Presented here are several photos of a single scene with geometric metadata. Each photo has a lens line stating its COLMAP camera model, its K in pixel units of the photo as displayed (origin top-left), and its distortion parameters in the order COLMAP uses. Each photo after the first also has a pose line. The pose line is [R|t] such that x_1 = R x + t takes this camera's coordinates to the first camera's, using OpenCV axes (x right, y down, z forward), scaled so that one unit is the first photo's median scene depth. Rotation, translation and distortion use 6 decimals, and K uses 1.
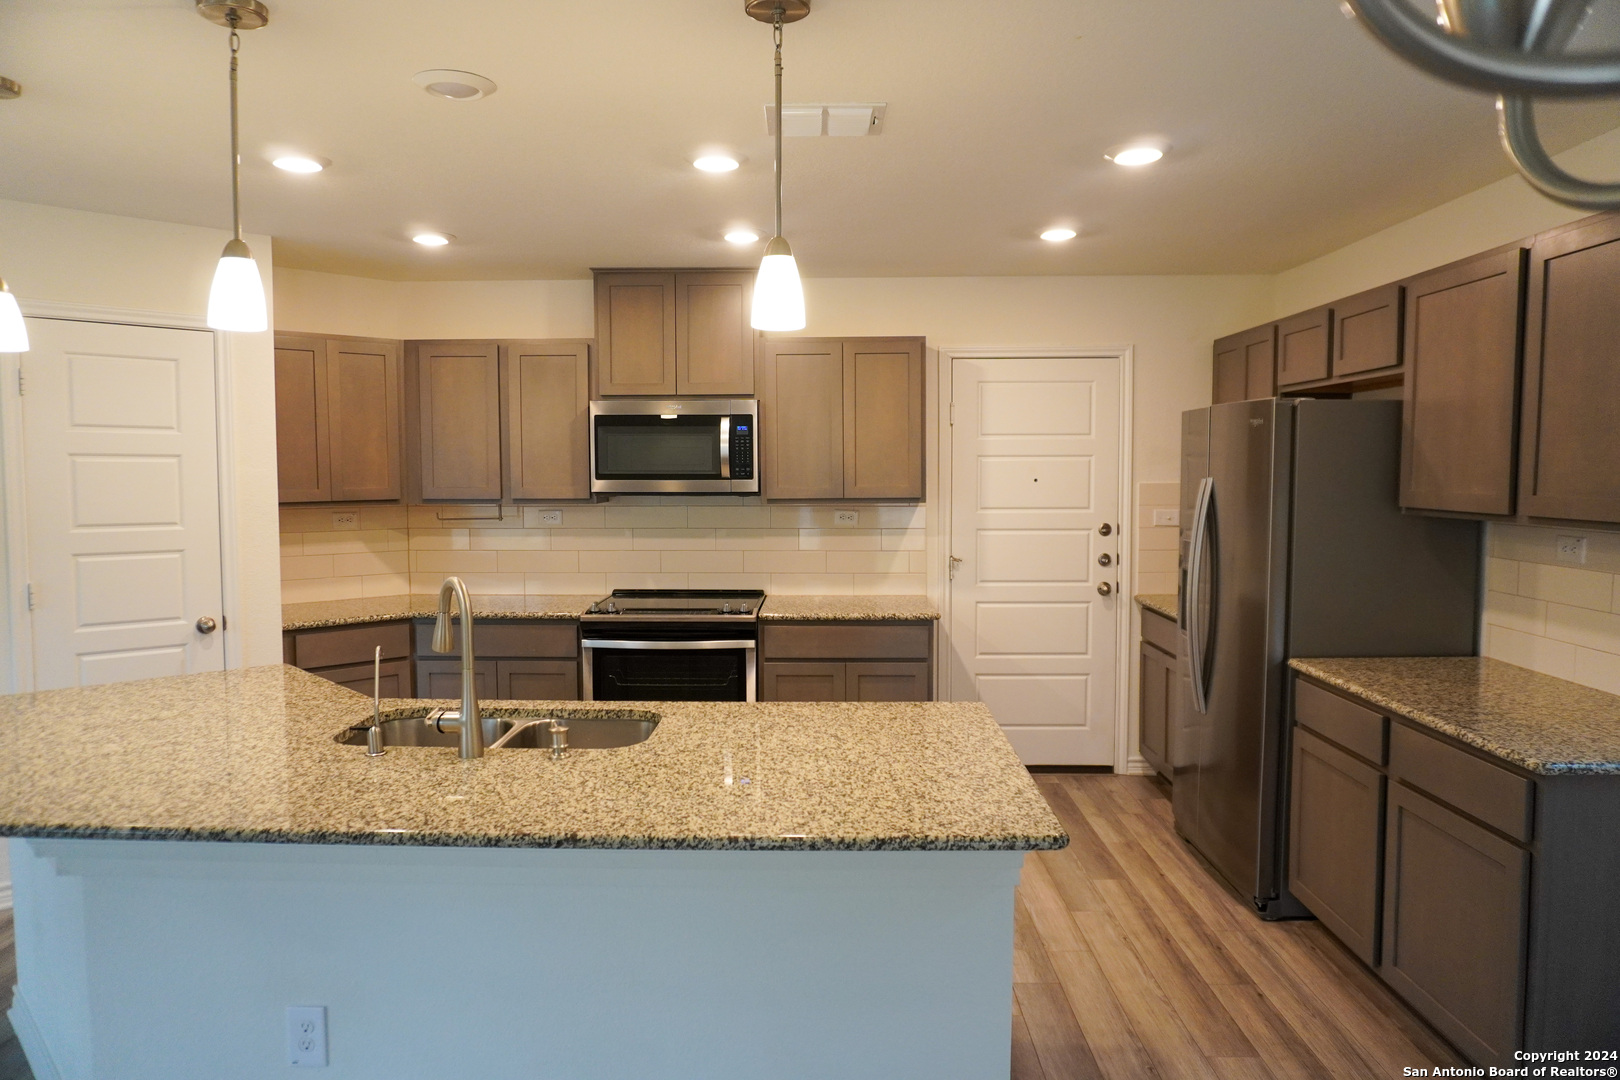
lens RADIAL K [[1071.9, 0, 810.0], [0, 1071.9, 540.0], [0, 0, 1]] dist [-0.067638, 0.034556]
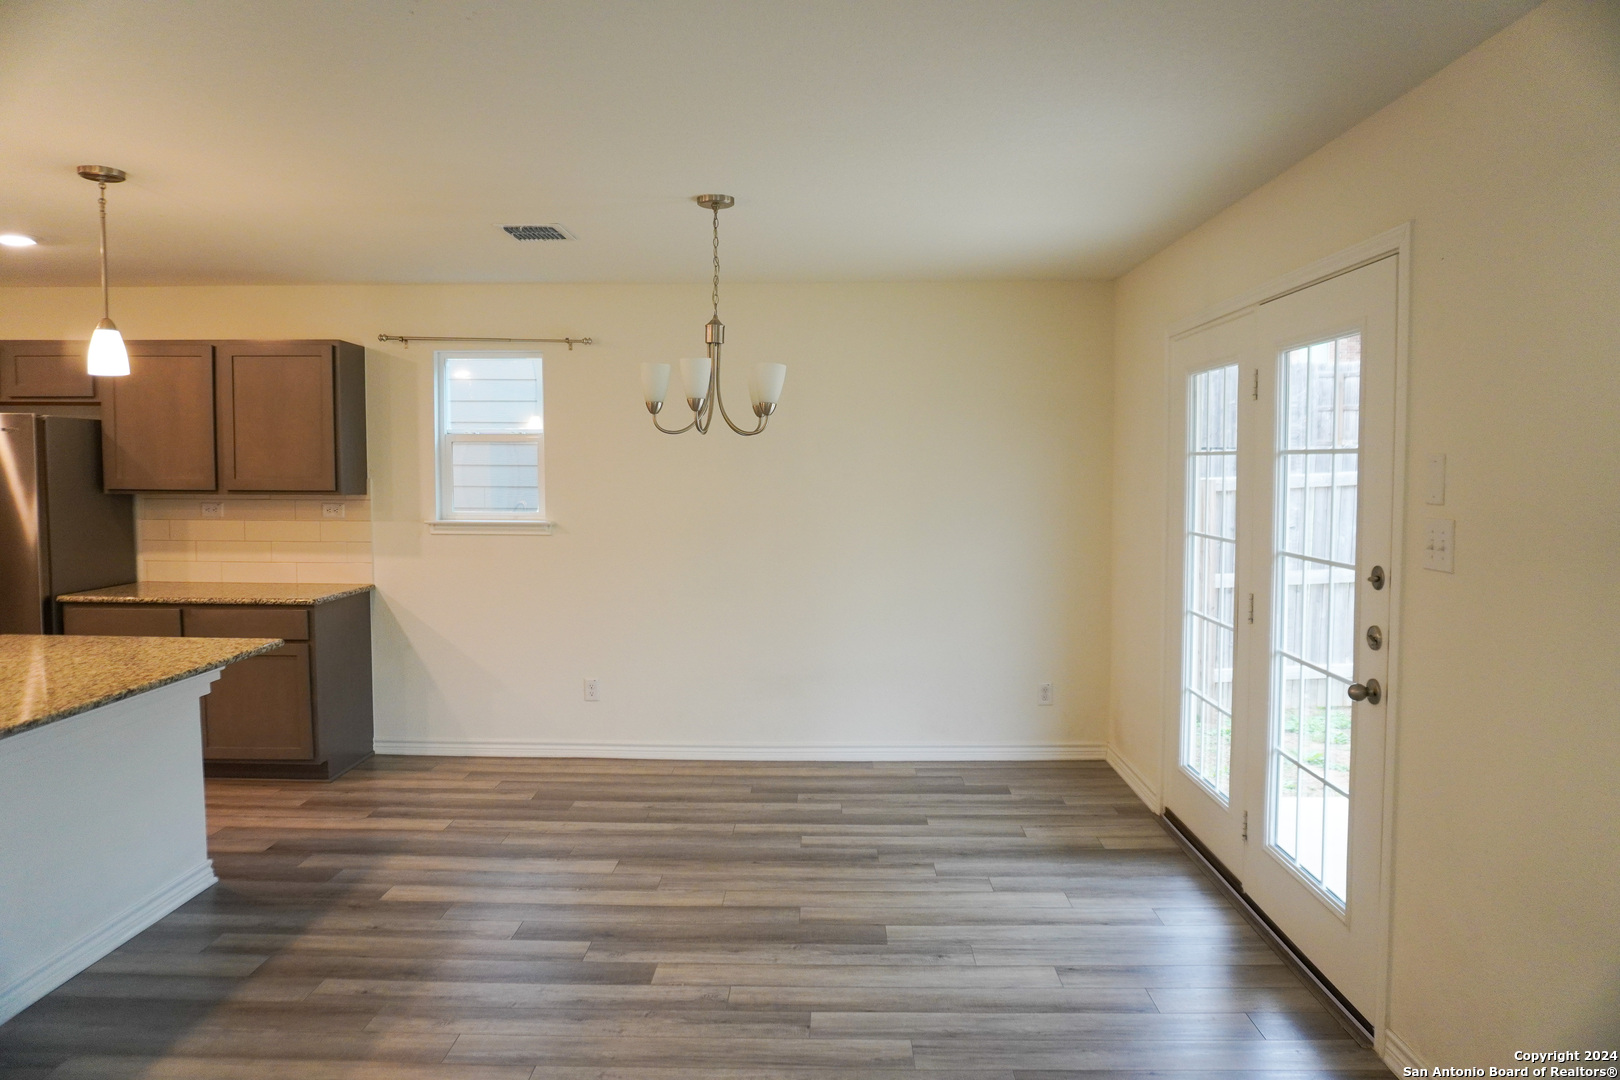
lens RADIAL K [[1071.4, 0, 806.0], [0, 1071.4, 533.6], [0, 0, 1]] dist [-0.031585, 0.025725]
pose [[0.006216, -0.058093, 0.998292, -0.710483], [0.060800, 0.996486, 0.057610, 0.004454], [-0.998131, 0.060338, 0.009727, -0.022952]]
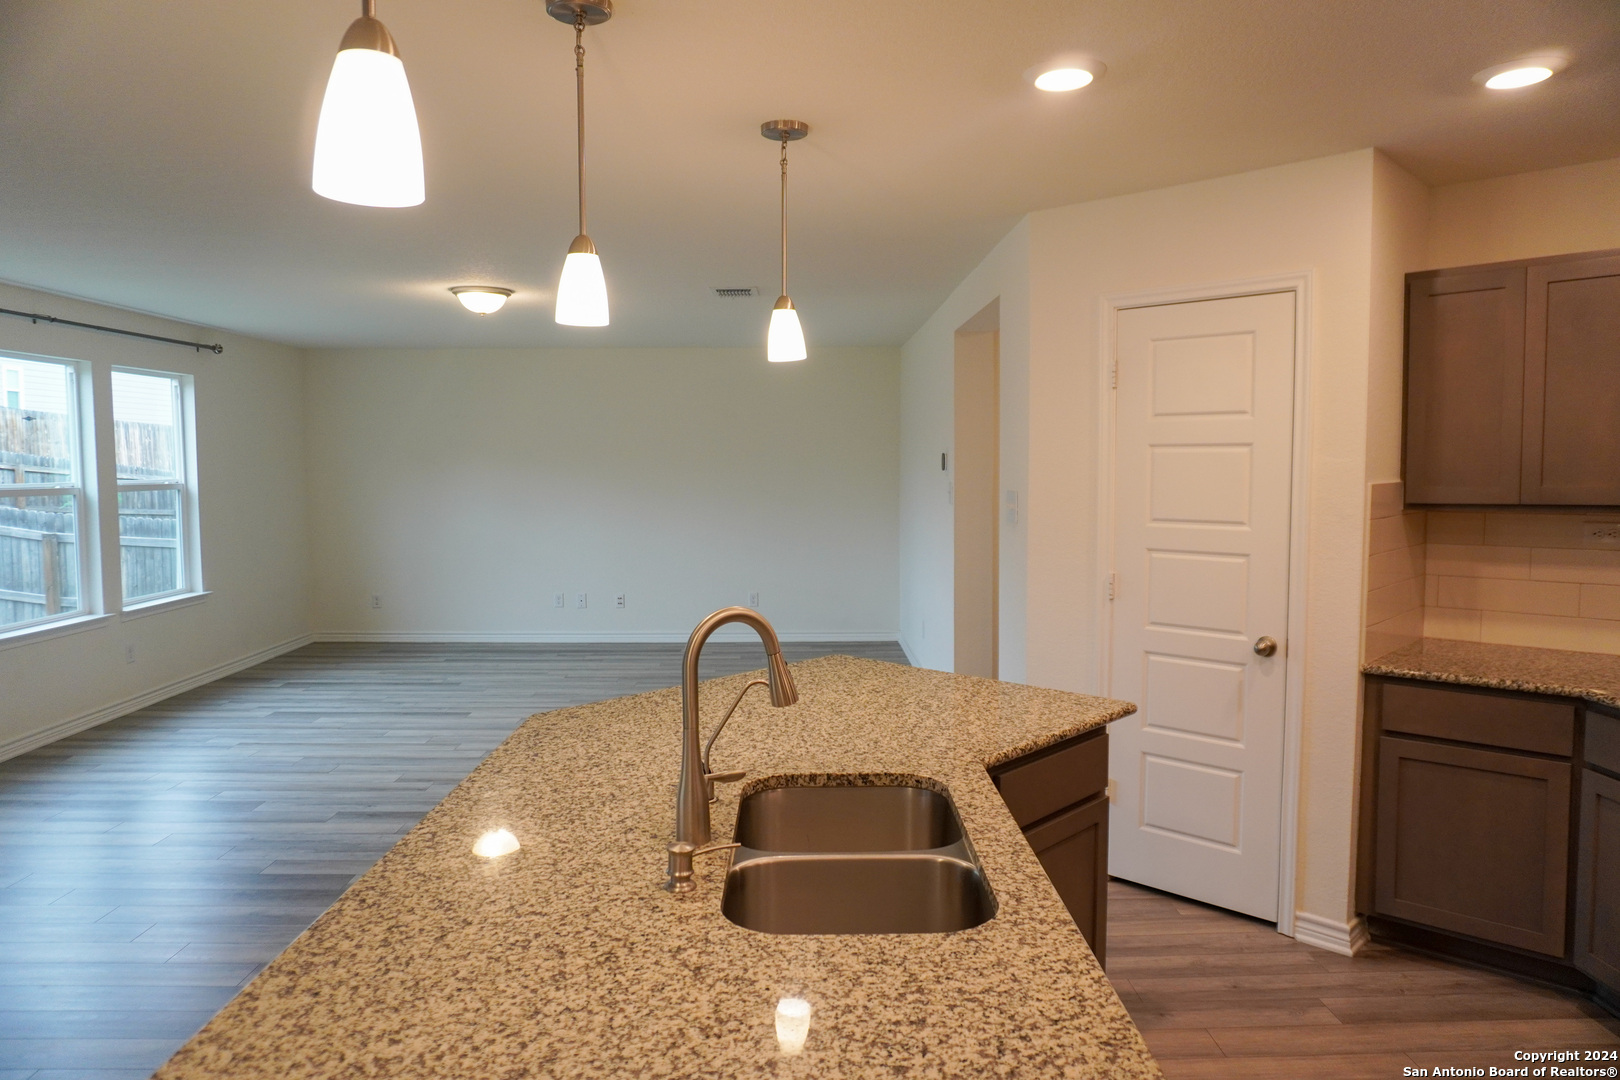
lens RADIAL K [[1071.9, 0, 810.0], [0, 1071.9, 540.0], [0, 0, 1]] dist [-0.067638, 0.034556]
pose [[0.023991, 0.066888, -0.997472, 0.213292], [-0.056255, 0.996269, 0.065454, -0.032483], [0.998128, 0.054542, 0.027664, 0.525583]]
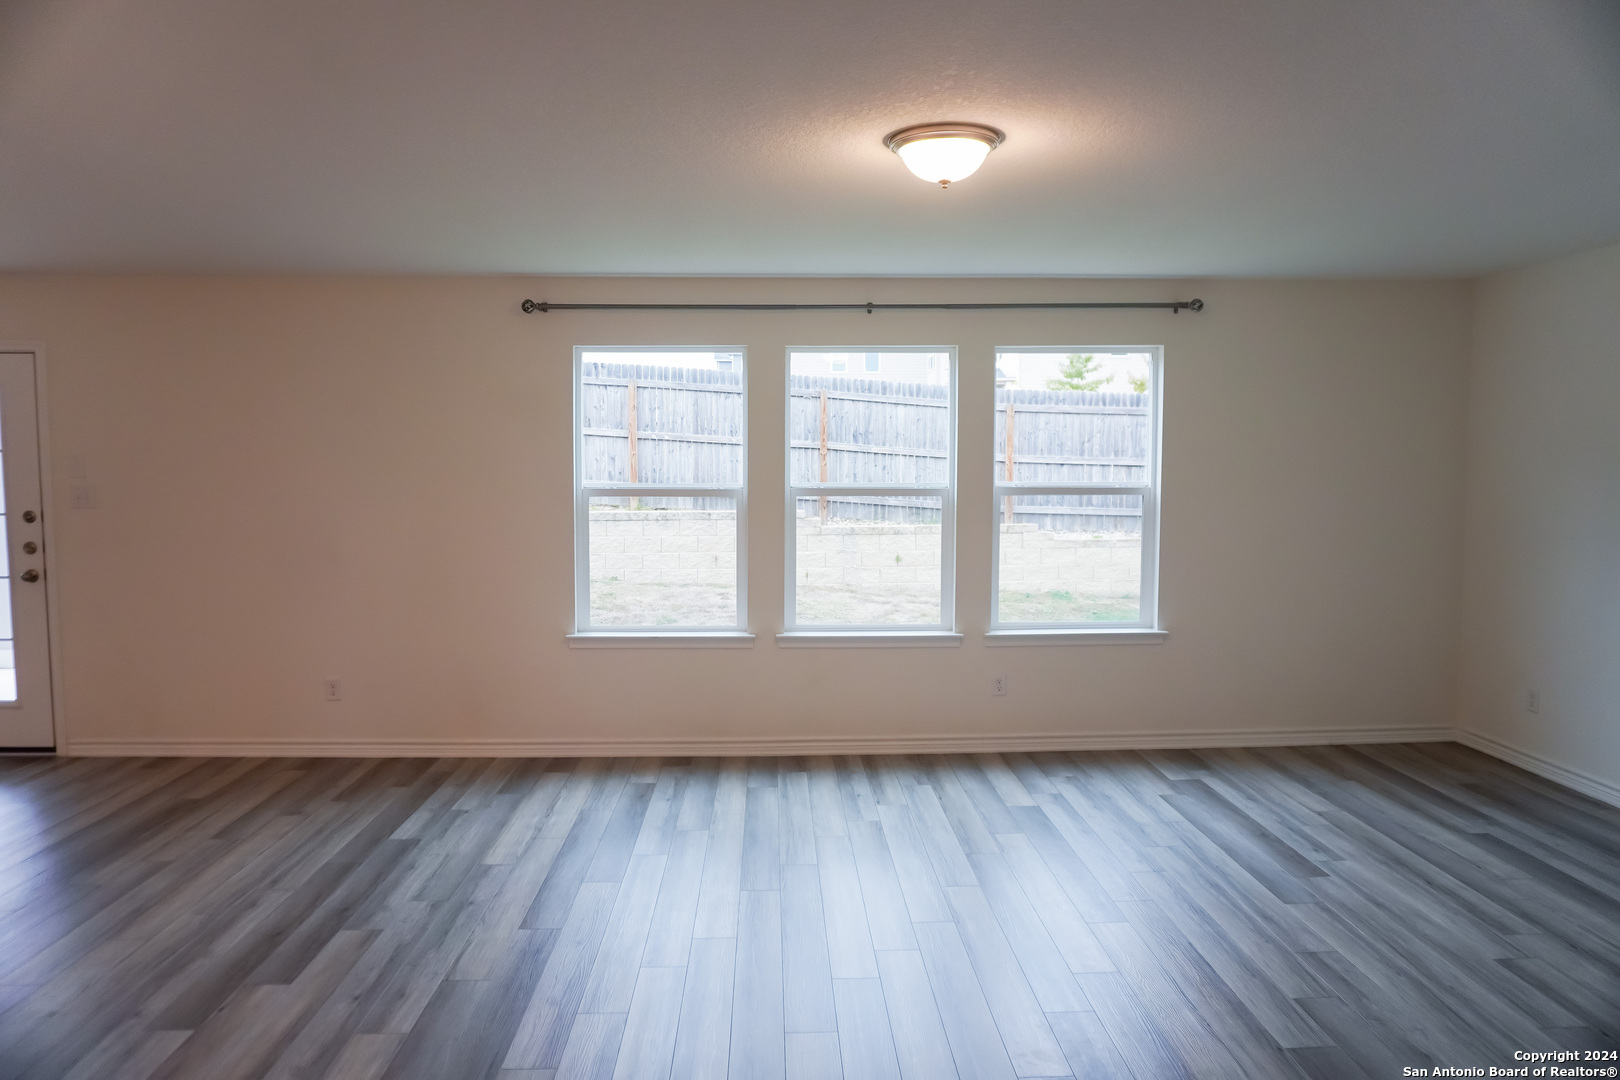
lens RADIAL K [[1034.9, 0, 771.9], [0, 1034.9, 539.6], [0, 0, 1]] dist [-0.028552, 0.000640]
pose [[-0.999531, -0.002354, -0.030522, -0.895279], [-0.006130, 0.992236, 0.124221, -0.045749], [0.029992, 0.124350, -0.991785, 0.809033]]
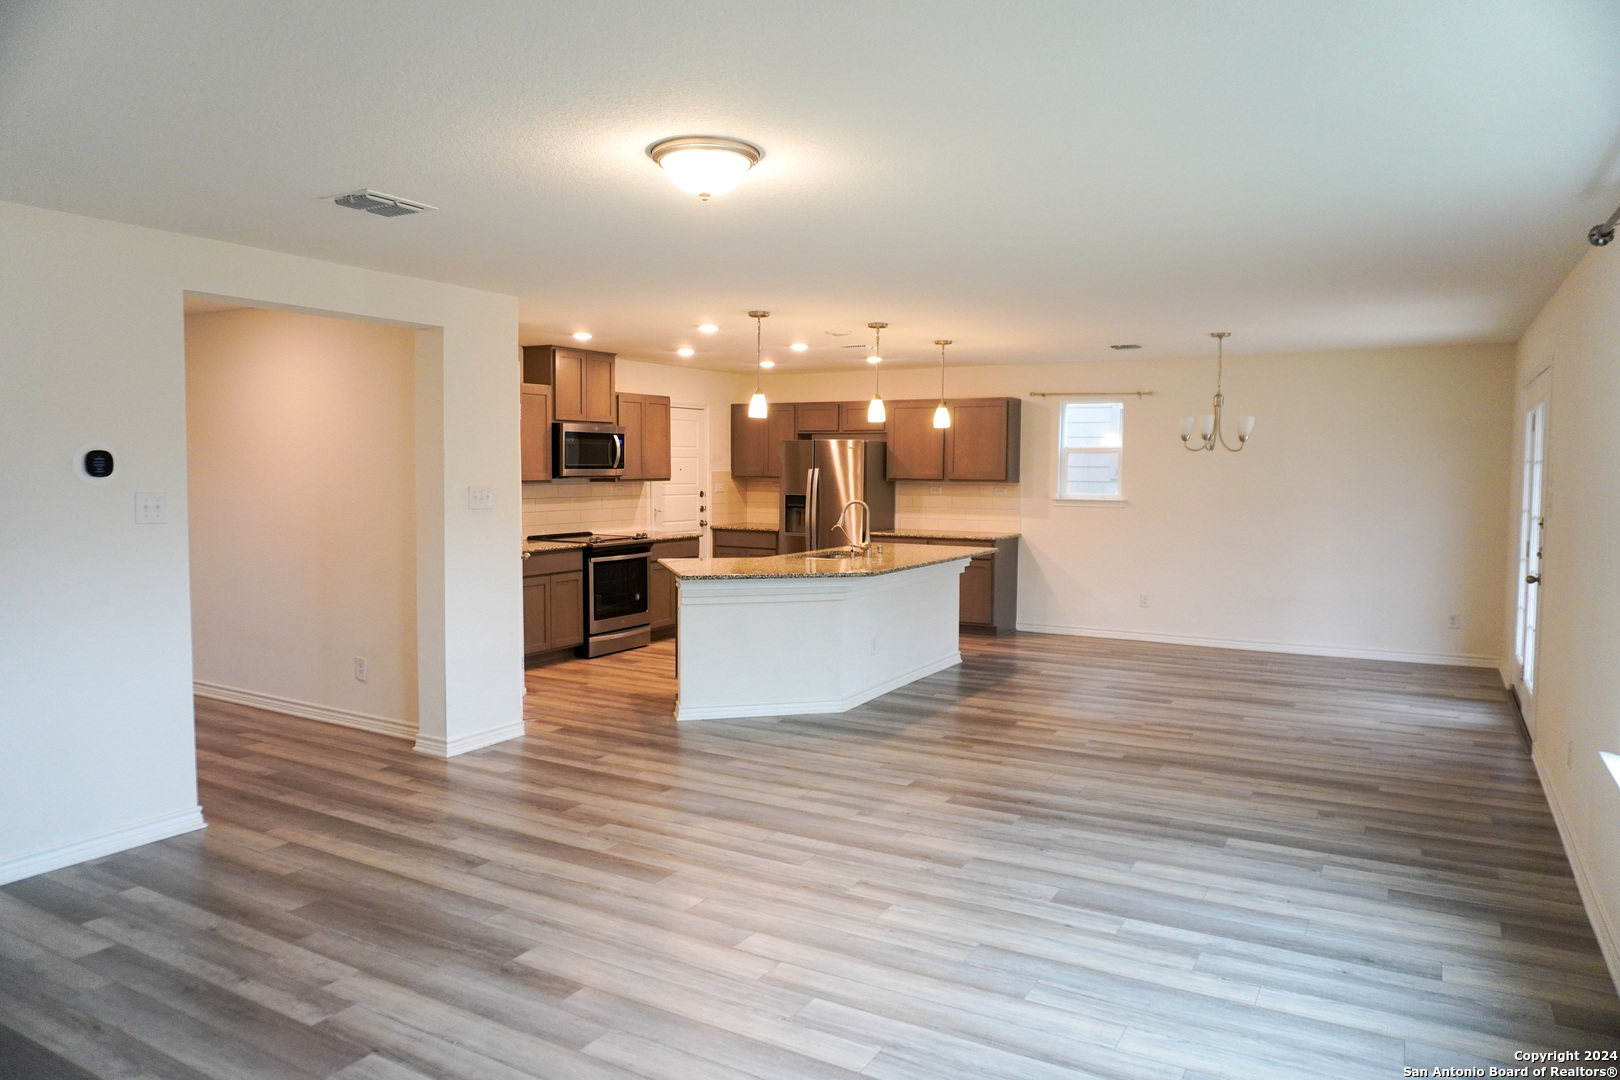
lens RADIAL K [[1068.5, 0, 808.4], [0, 1068.5, 562.0], [0, 0, 1]] dist [-0.024397, -0.000714]
pose [[0.487461, -0.073940, 0.870009, -1.553761], [0.049465, 0.997146, 0.057031, 0.014896], [-0.871743, 0.015235, 0.489727, -0.188863]]
